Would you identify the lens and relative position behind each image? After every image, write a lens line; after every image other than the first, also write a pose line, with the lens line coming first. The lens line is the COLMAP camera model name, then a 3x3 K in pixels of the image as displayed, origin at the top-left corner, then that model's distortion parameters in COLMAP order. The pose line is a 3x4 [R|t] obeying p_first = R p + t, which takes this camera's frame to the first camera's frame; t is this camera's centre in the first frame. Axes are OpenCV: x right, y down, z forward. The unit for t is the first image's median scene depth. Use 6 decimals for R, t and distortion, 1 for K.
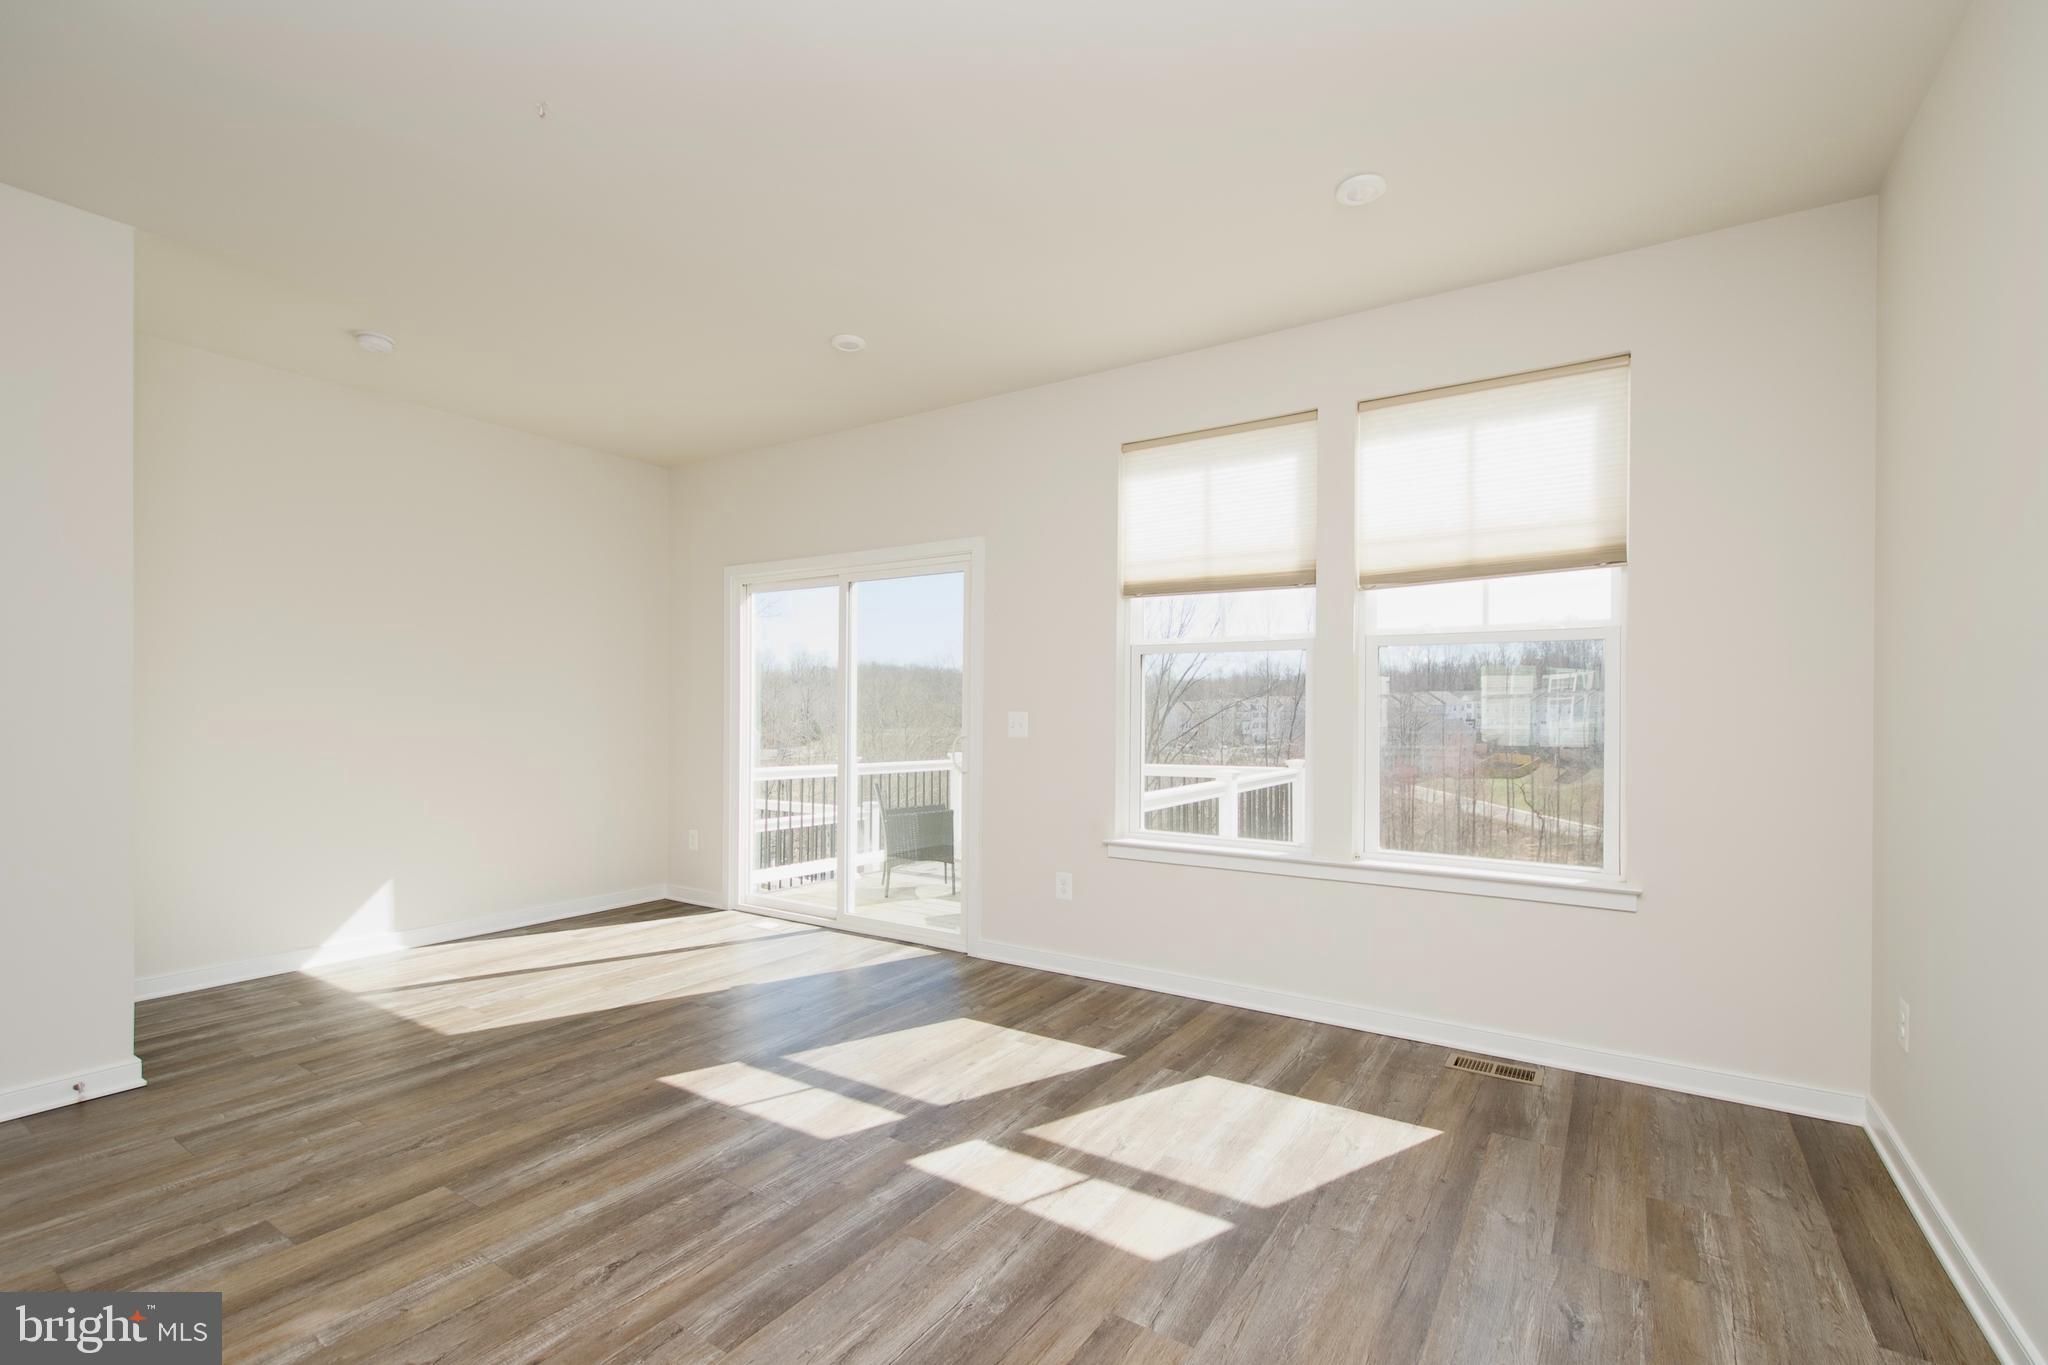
lens RADIAL K [[899.3, 0, 1045.1], [0, 899.3, 703.4], [0, 0, 1]] dist [0.008246, -0.007138]
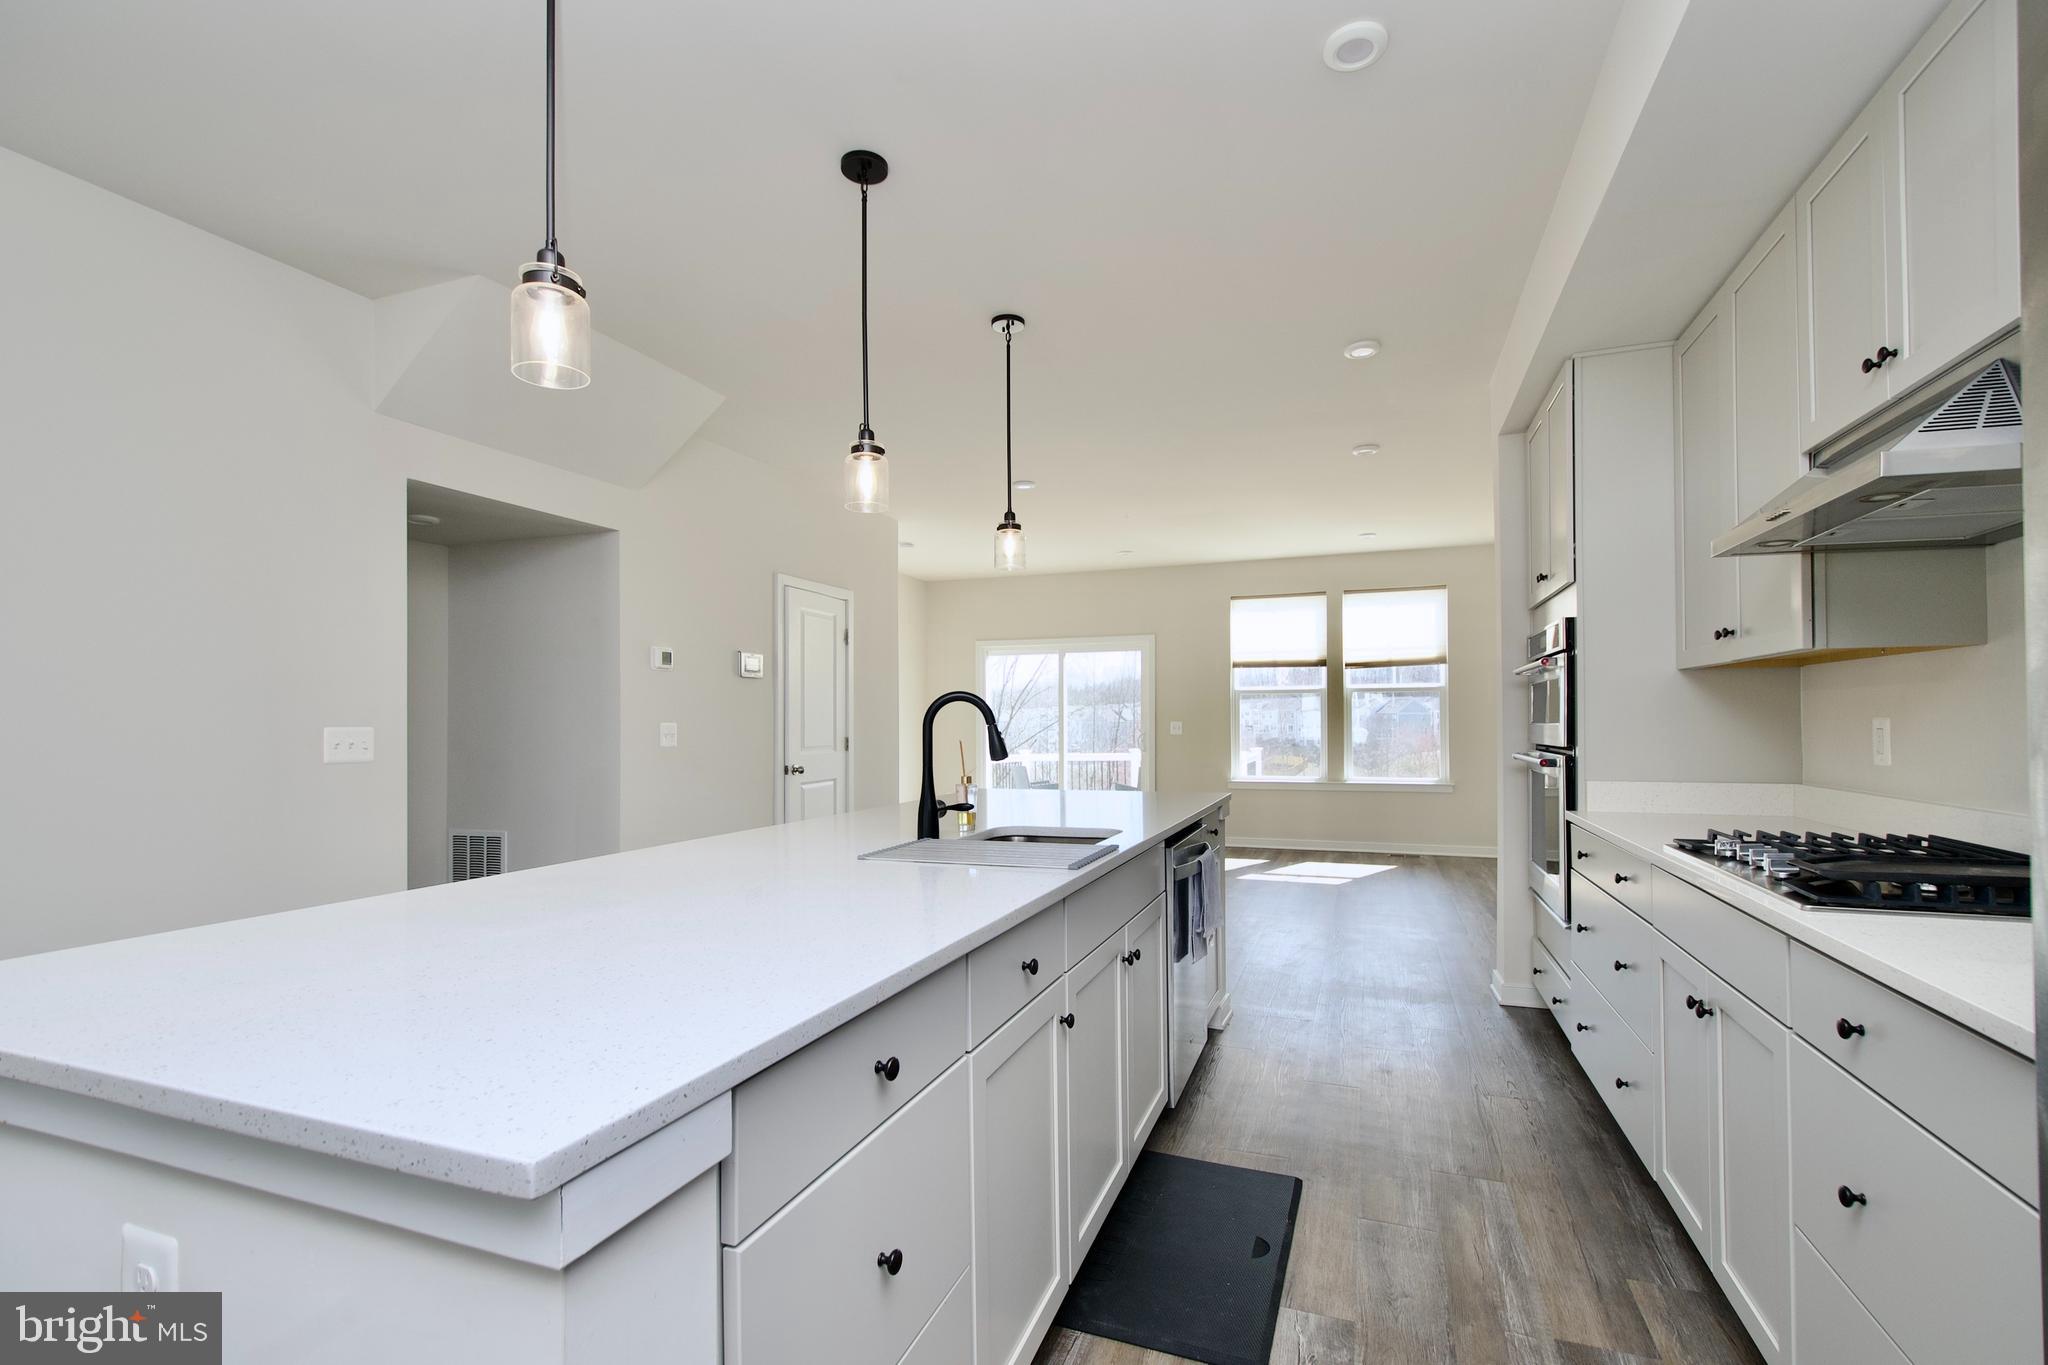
lens RADIAL K [[899.3, 0, 1040.3], [0, 899.3, 708.7], [0, 0, 1]] dist [0.008246, -0.007138]
pose [[0.975531, -0.005680, 0.219790, -1.032576], [0.007586, 0.999941, -0.007829, -0.007640], [-0.219732, 0.009305, 0.975516, -1.229684]]
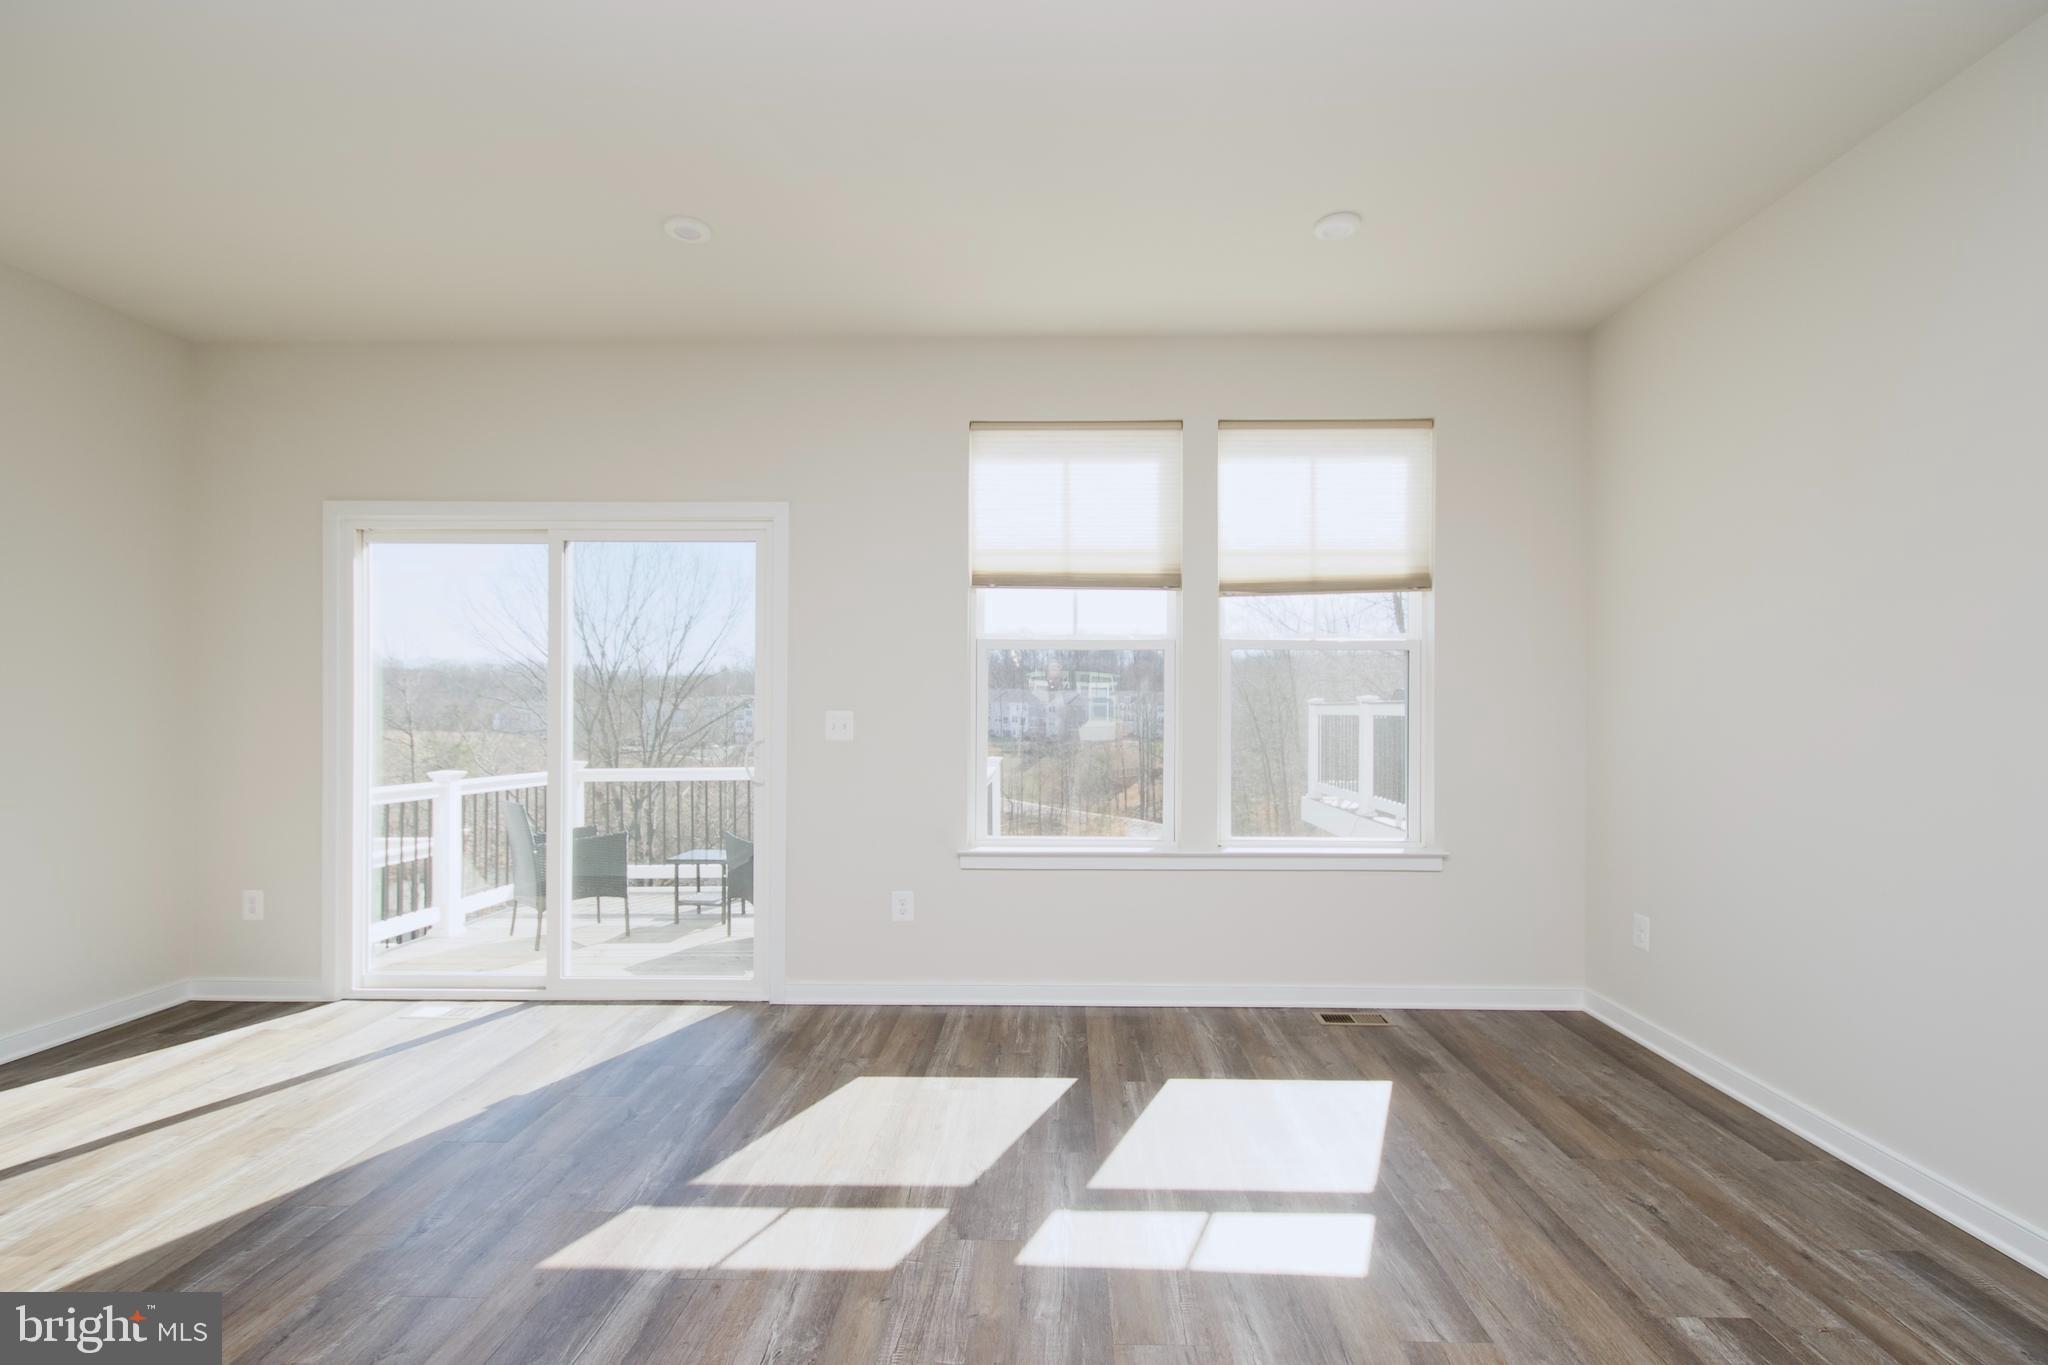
lens RADIAL K [[899.3, 0, 1043.0], [0, 899.3, 698.8], [0, 0, 1]] dist [0.008246, -0.007138]
pose [[0.850842, 0.002504, 0.525416, -0.420179], [-0.001496, 0.999996, -0.002343, -0.000518], [-0.525420, 0.001208, 0.850842, 0.215505]]
